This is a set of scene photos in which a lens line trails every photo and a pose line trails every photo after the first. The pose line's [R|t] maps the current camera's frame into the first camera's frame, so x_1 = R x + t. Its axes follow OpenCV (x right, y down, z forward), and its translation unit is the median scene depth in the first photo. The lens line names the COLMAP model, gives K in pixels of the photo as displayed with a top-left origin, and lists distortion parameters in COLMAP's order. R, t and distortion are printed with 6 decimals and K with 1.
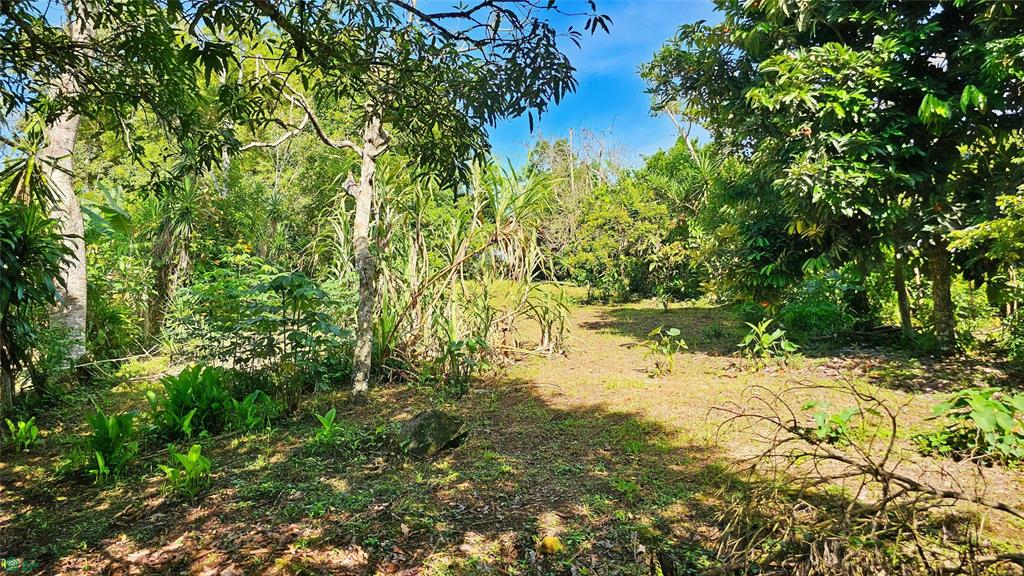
lens RADIAL K [[652.0, 0, 515.9], [0, 652.0, 289.7], [0, 0, 1]] dist [0.026792, -0.002917]
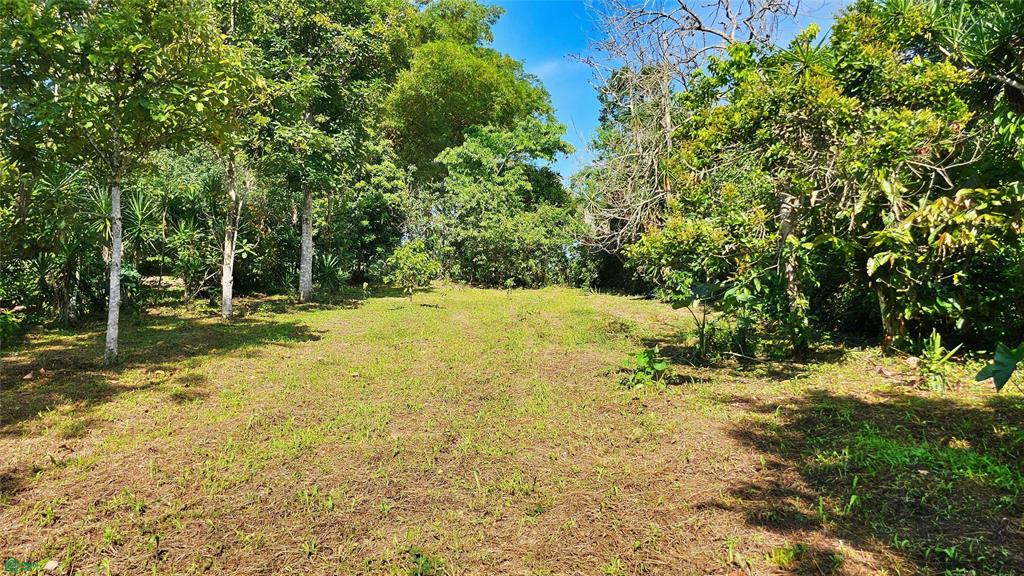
lens RADIAL K [[652.0, 0, 515.9], [0, 652.0, 289.7], [0, 0, 1]] dist [0.026792, -0.002917]
pose [[0.987986, 0.008098, -0.154330, 0.063660], [-0.009346, 0.999929, -0.007360, -0.014697], [0.154260, 0.008714, 0.987992, 0.603034]]
